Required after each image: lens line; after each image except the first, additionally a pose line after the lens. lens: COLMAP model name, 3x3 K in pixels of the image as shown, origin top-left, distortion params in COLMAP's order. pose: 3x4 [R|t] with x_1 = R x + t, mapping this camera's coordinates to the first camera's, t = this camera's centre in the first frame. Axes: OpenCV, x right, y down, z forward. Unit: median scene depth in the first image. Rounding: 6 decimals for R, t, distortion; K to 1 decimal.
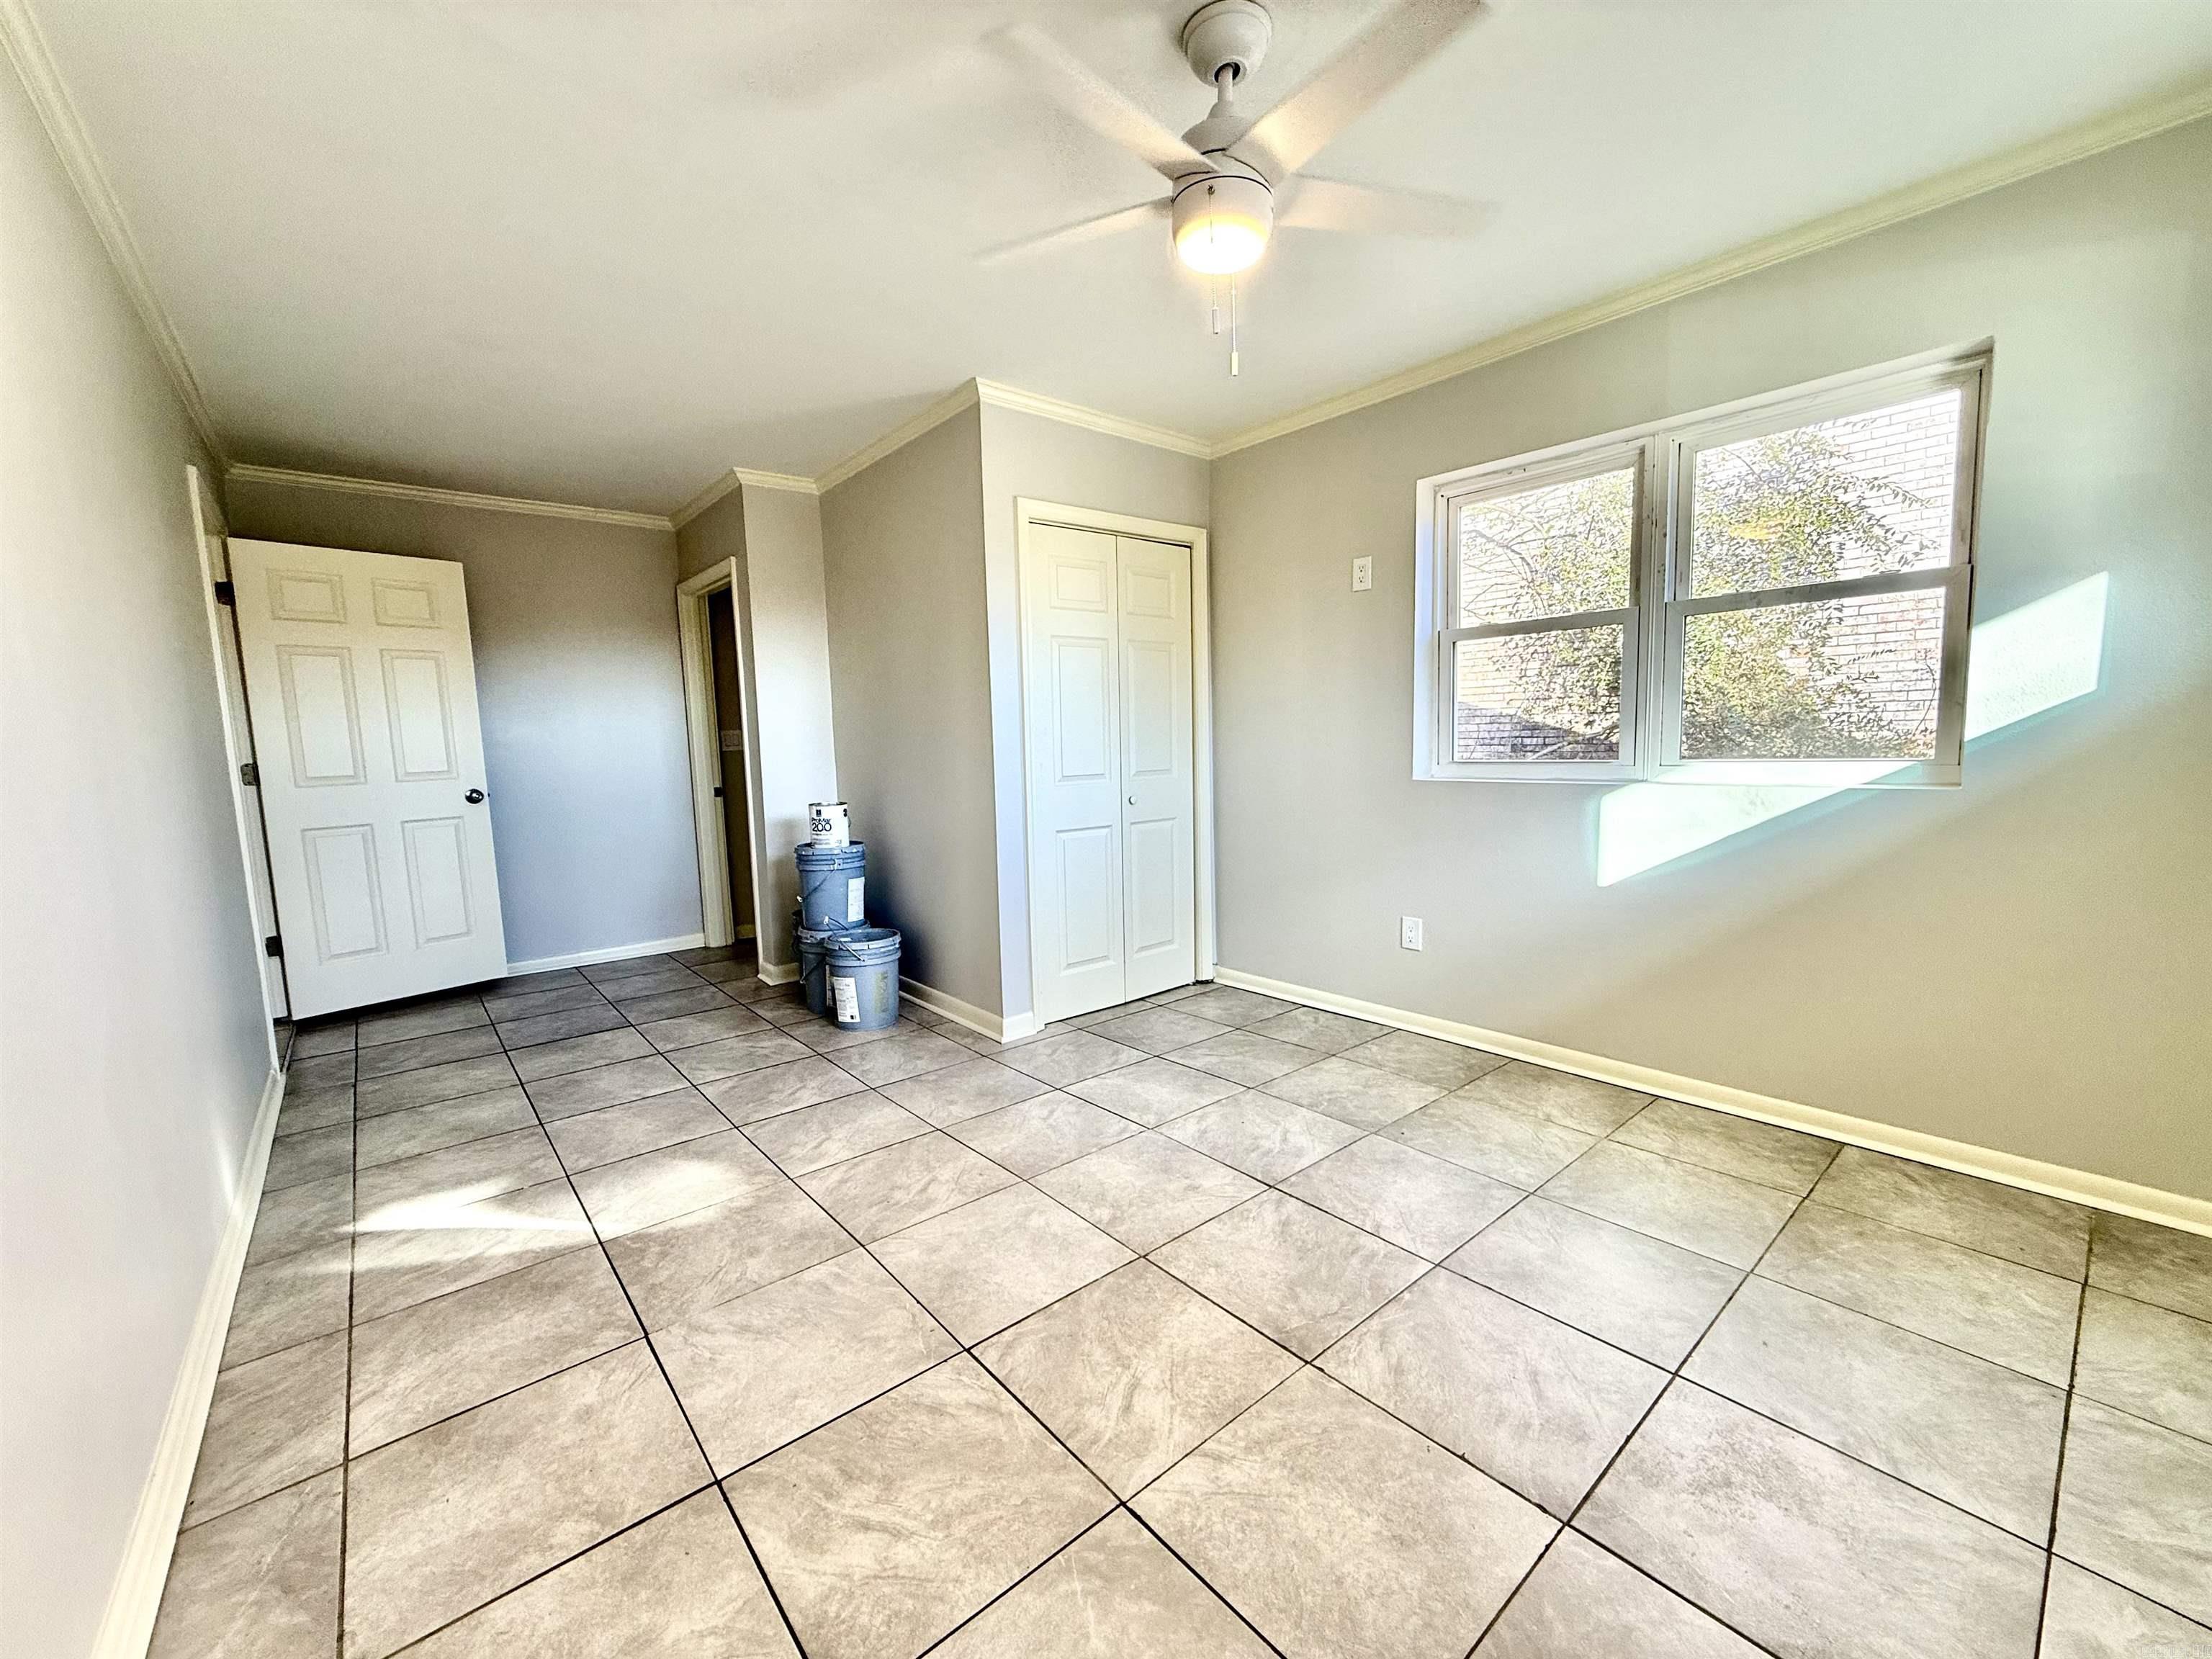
lens RADIAL K [[880.2, 0, 1093.1], [0, 880.2, 833.9], [0, 0, 1]] dist [0.001137, 0.000168]
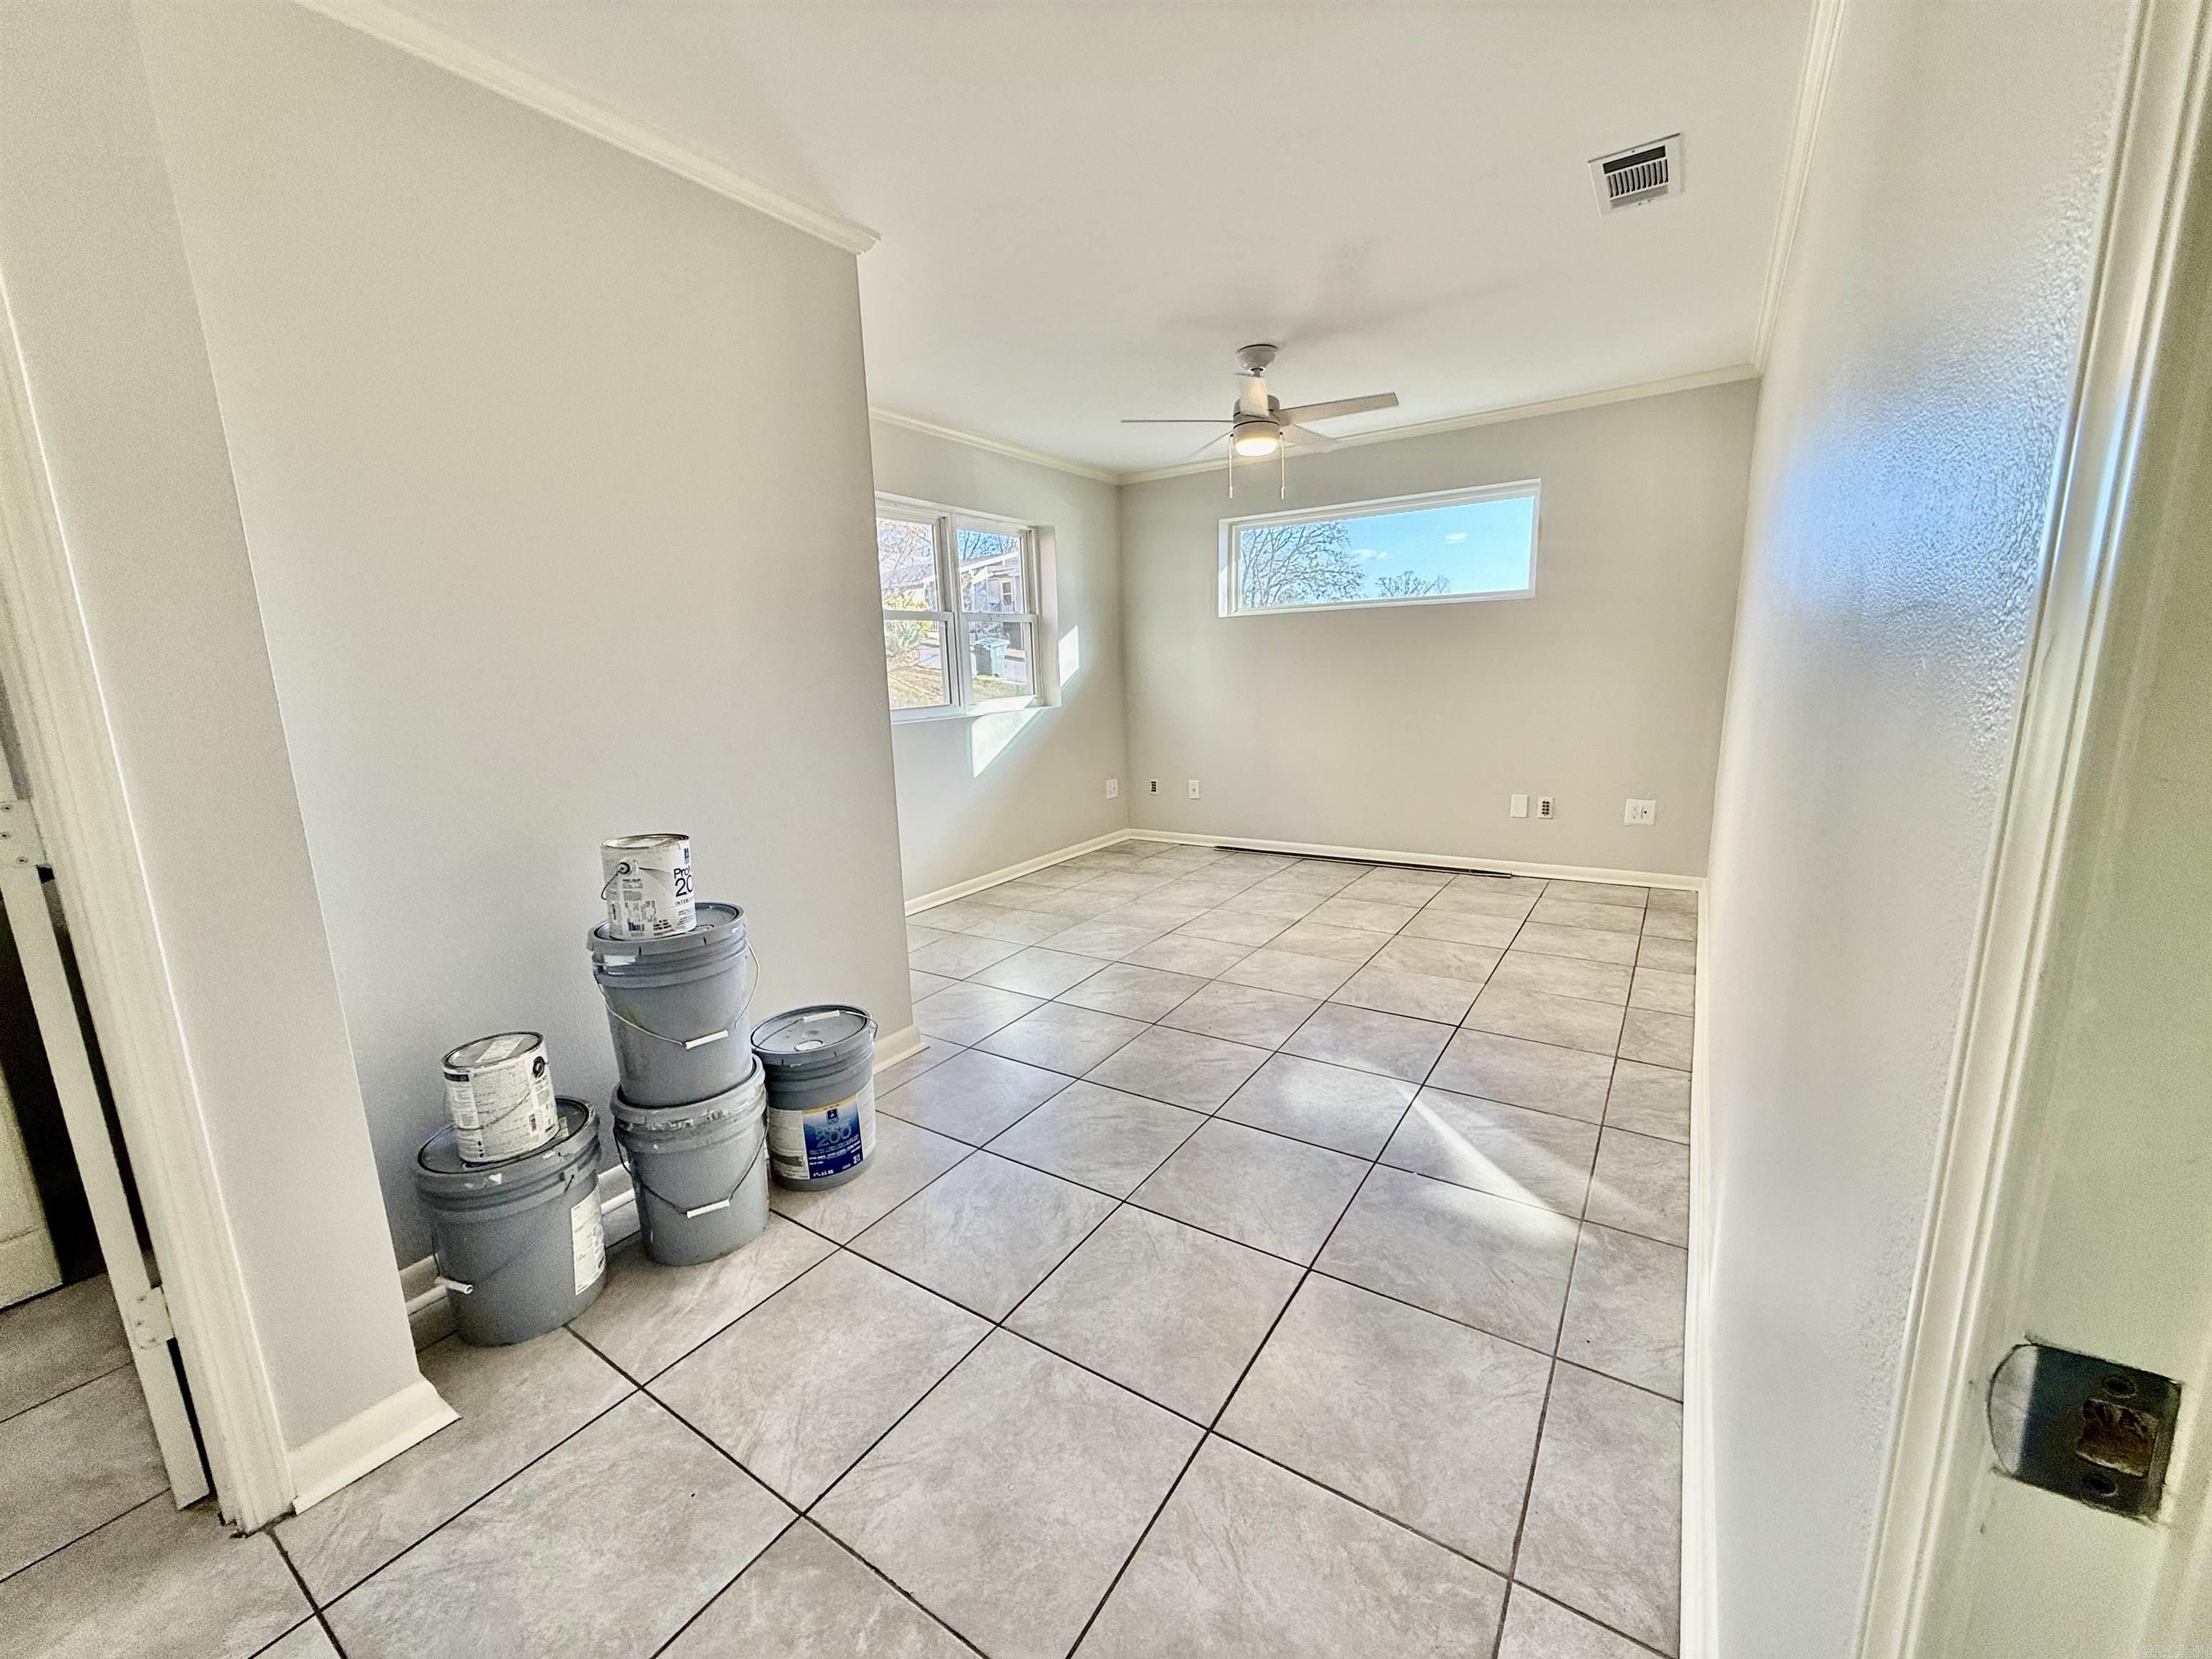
lens RADIAL K [[880.2, 0, 1093.3], [0, 880.2, 830.9], [0, 0, 1]] dist [0.001137, 0.000168]
pose [[-0.281282, -0.143802, 0.948789, -1.454428], [0.142757, 0.971436, 0.189557, -0.169793], [-0.948947, 0.188765, -0.252719, 1.582048]]
